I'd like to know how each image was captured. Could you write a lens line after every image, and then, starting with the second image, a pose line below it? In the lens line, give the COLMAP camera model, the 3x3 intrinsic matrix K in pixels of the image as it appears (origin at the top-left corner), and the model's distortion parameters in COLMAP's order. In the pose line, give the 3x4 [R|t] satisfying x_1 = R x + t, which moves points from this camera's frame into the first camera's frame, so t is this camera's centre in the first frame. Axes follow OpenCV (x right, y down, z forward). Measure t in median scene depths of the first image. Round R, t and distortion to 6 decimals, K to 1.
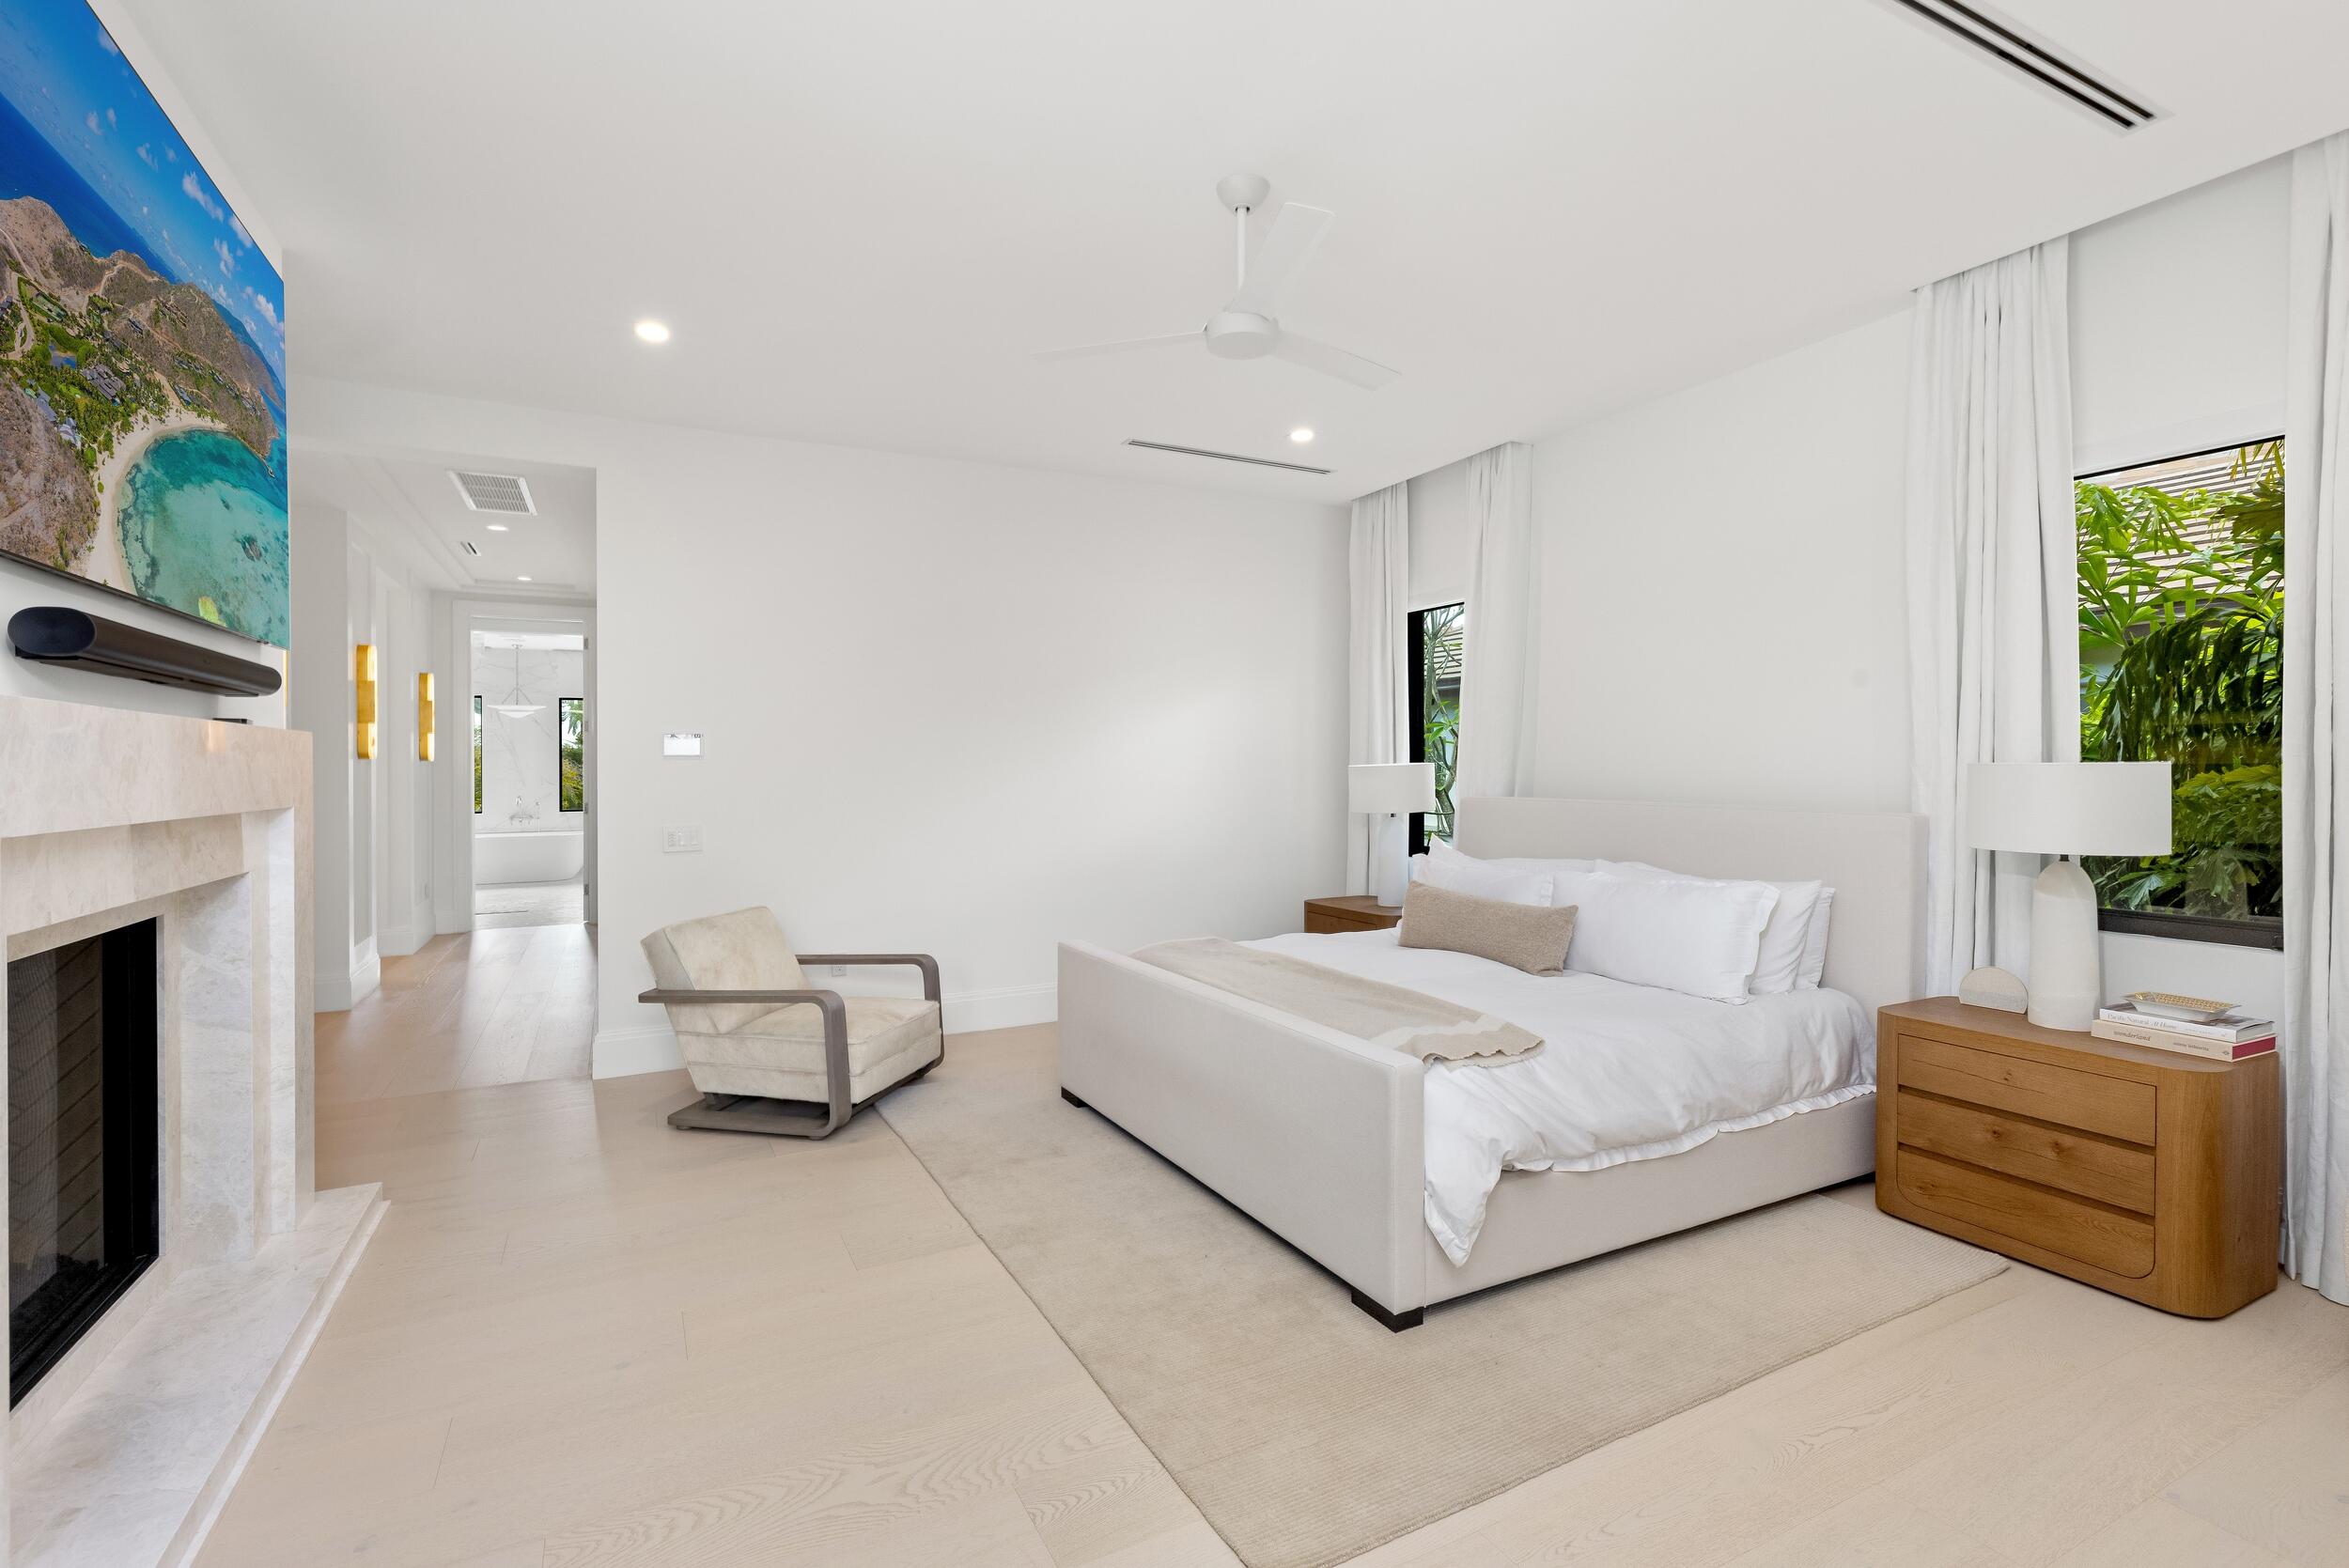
lens RADIAL K [[1059.0, 0, 1155.2], [0, 1059.0, 755.6], [0, 0, 1]] dist [-0.000400, -0.000683]
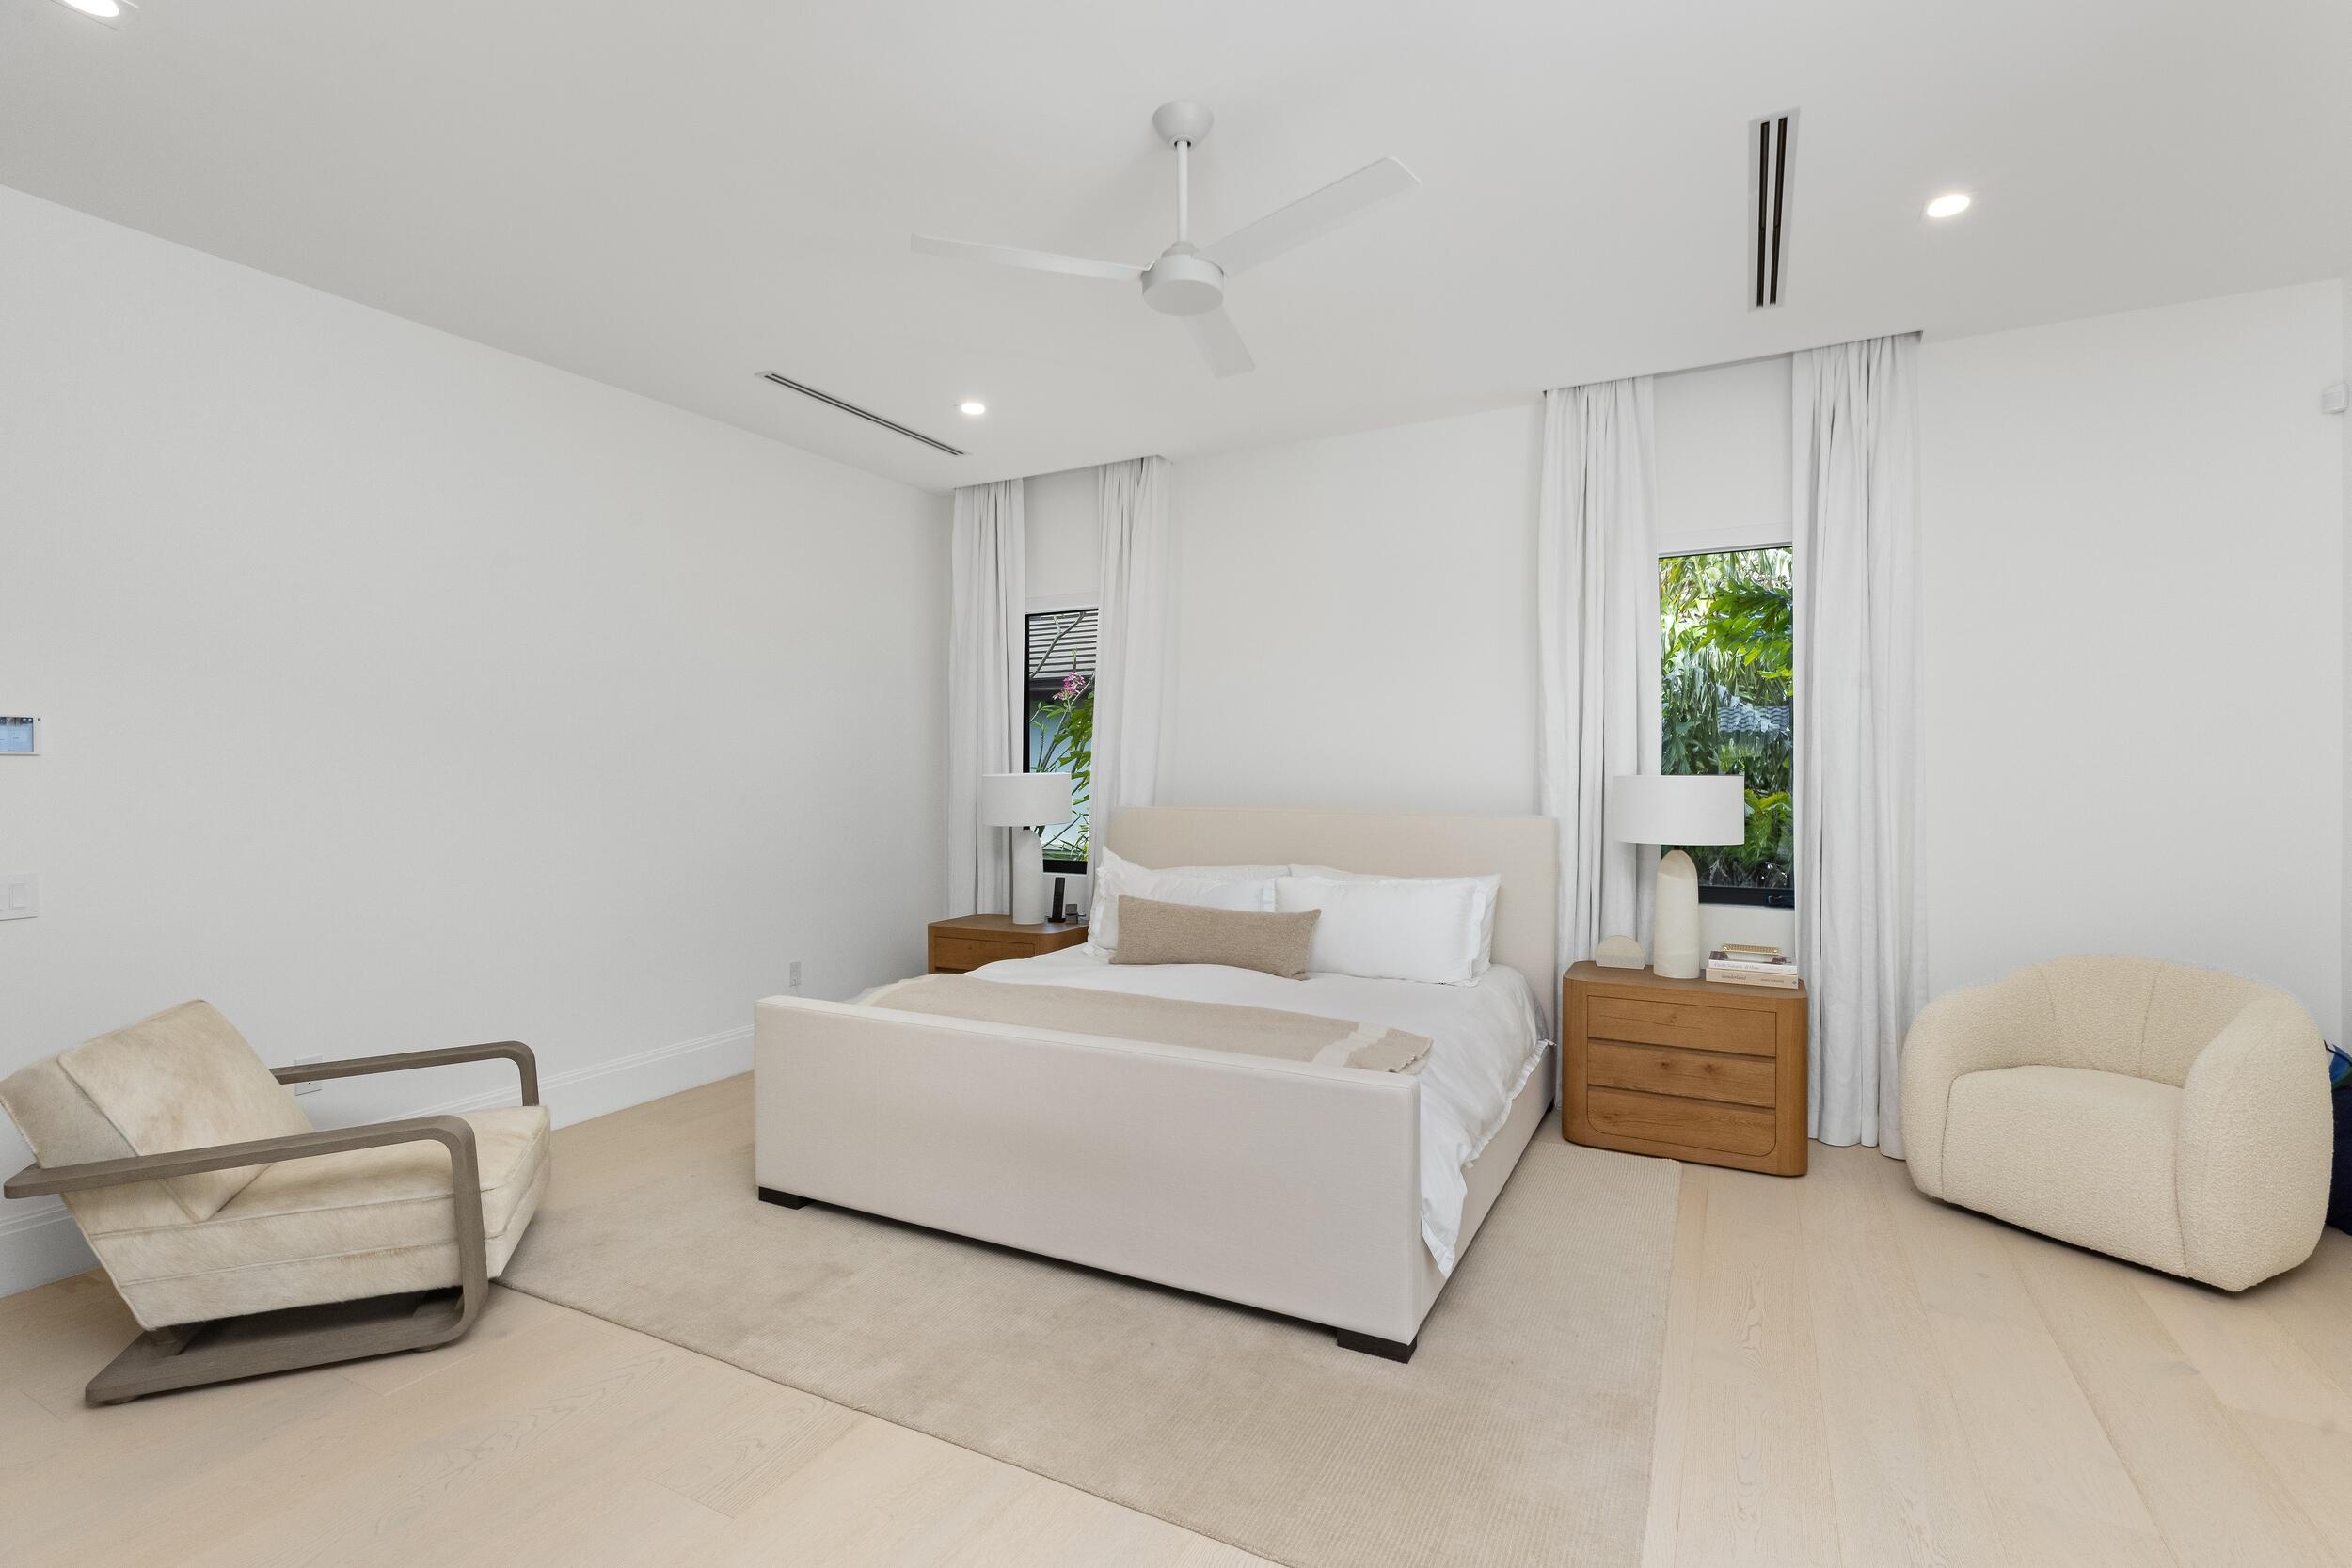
lens RADIAL K [[1066.3, 0, 1165.1], [0, 1066.3, 770.9], [0, 0, 1]] dist [0.003043, -0.000047]
pose [[0.820644, 0.008134, 0.571382, -0.419355], [-0.010846, 0.999940, 0.001343, 0.005574], [-0.571337, -0.007299, 0.820683, 0.271159]]
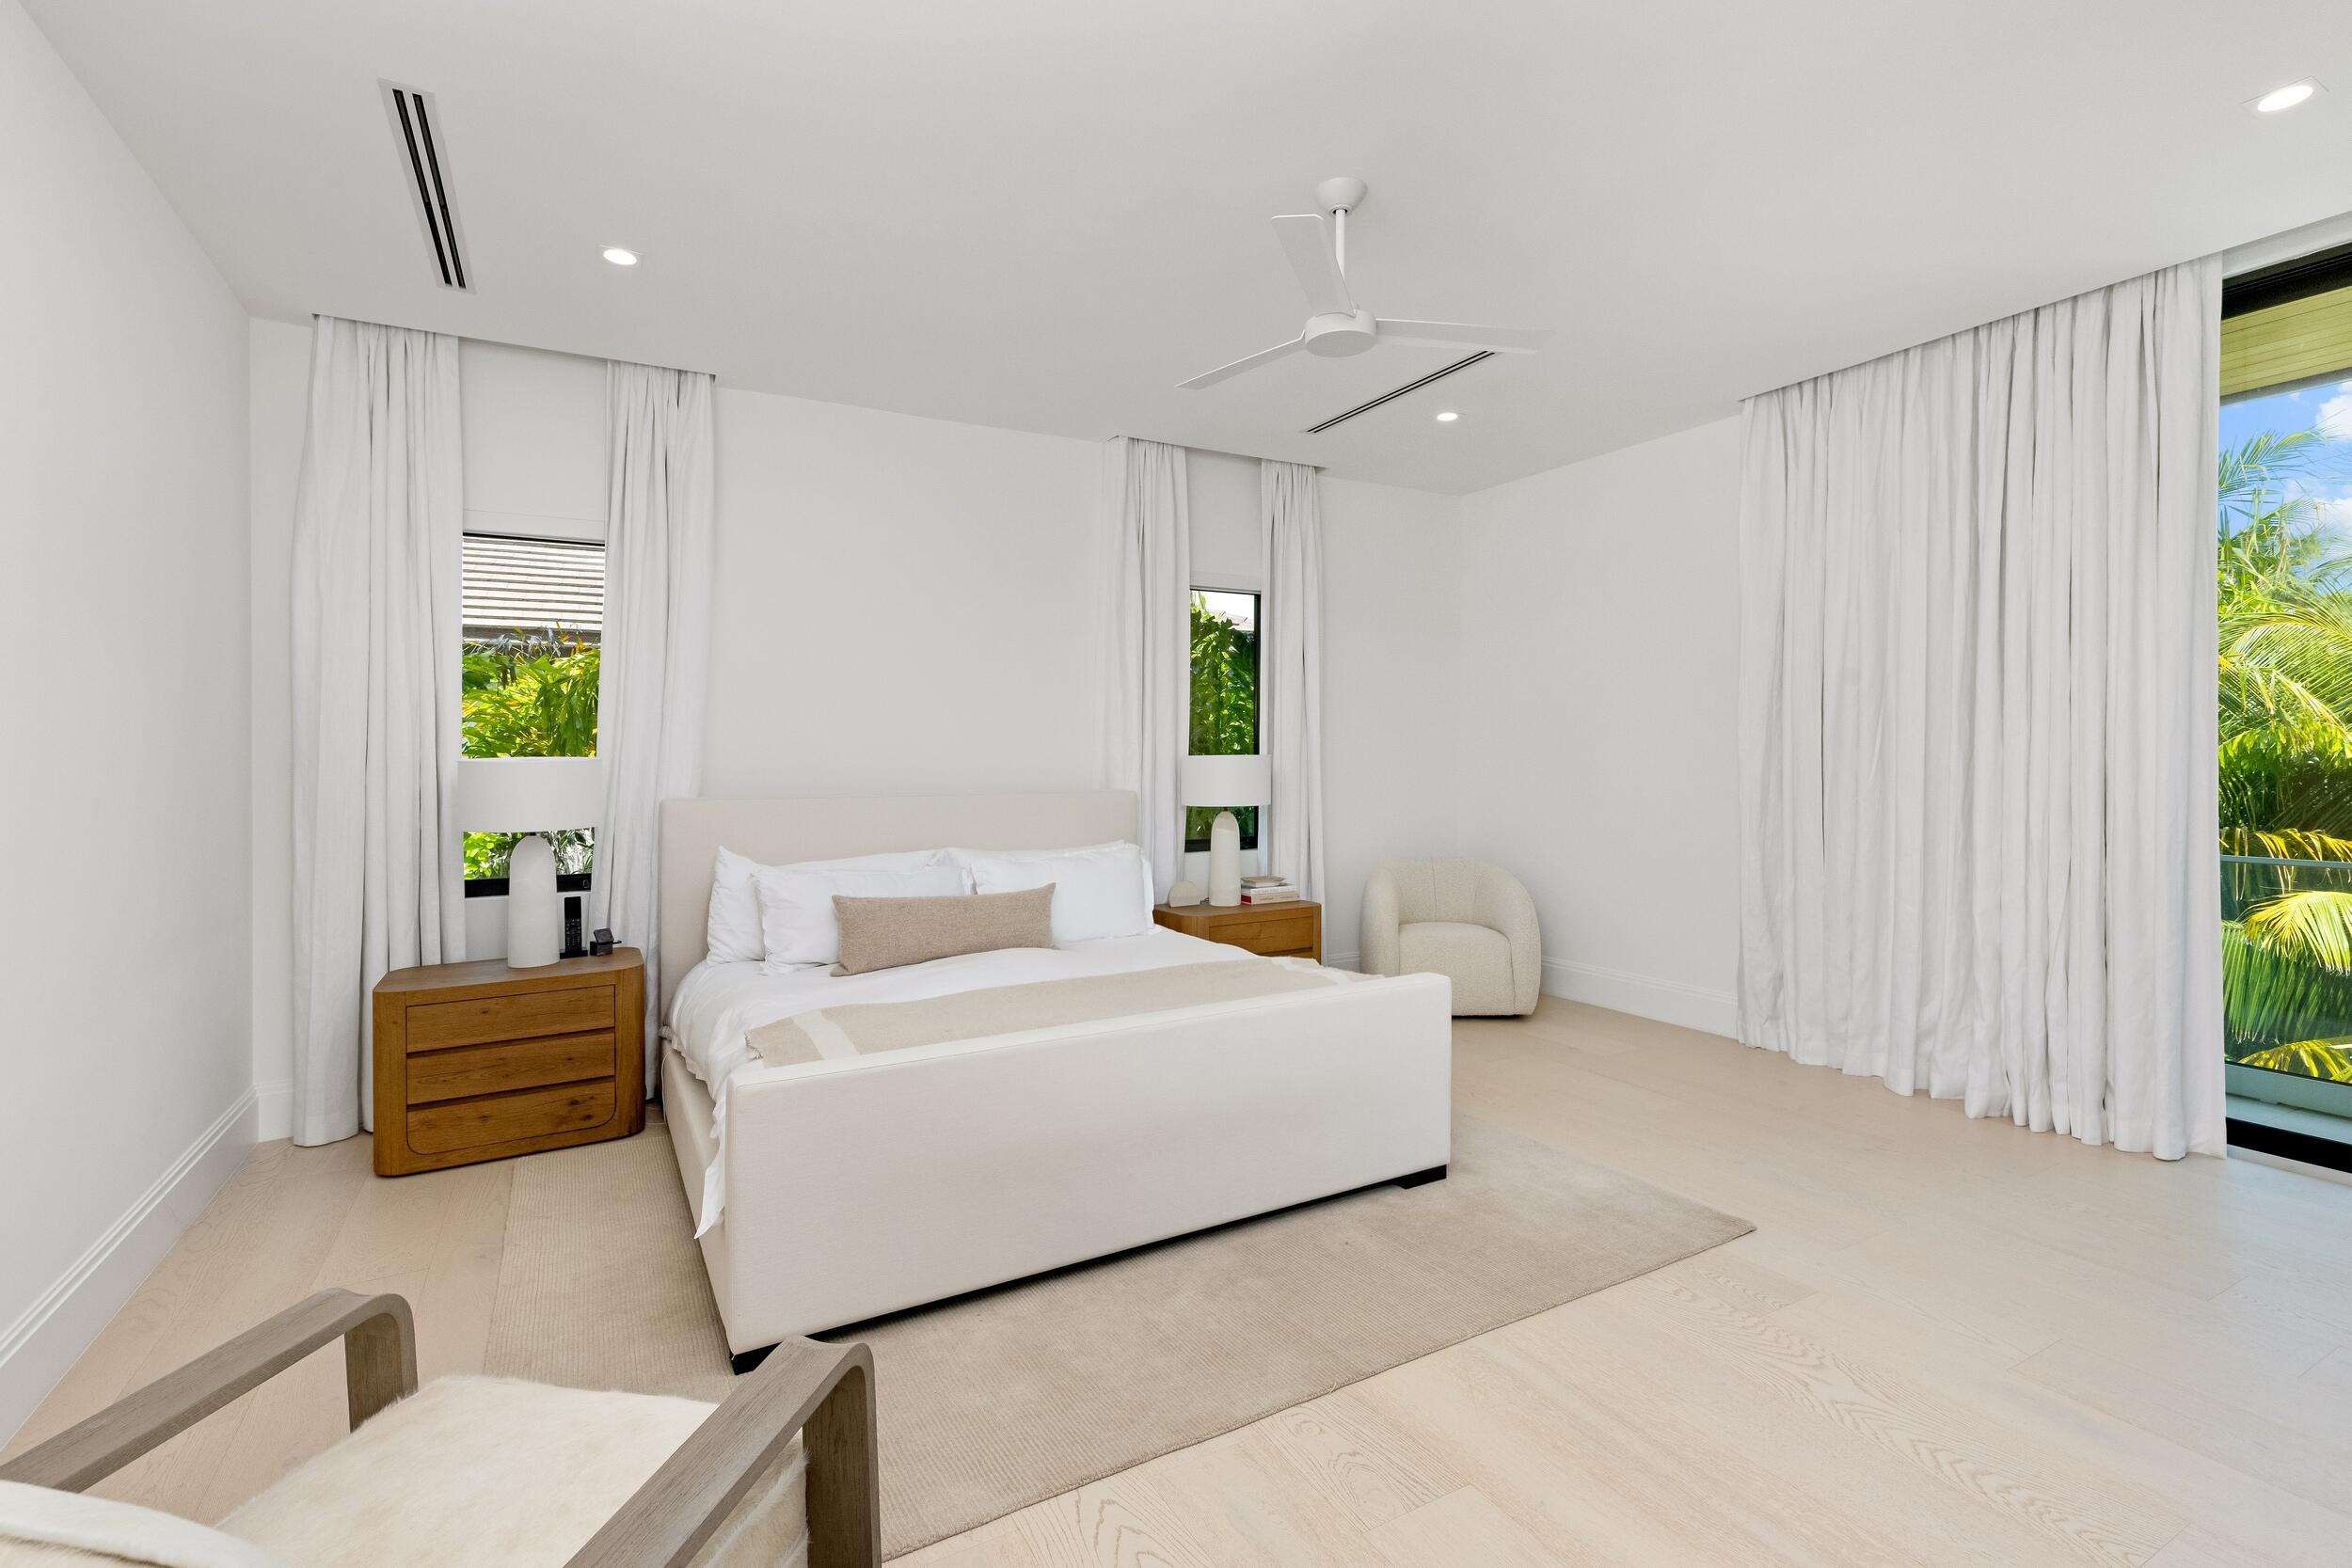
lens RADIAL K [[1066.3, 0, 1165.1], [0, 1066.3, 770.9], [0, 0, 1]] dist [0.003043, -0.000047]
pose [[-0.043607, -0.011208, 0.998986, -0.908098], [-0.005700, 0.999924, 0.010969, 0.012584], [-0.999032, -0.005216, -0.043668, 1.164799]]
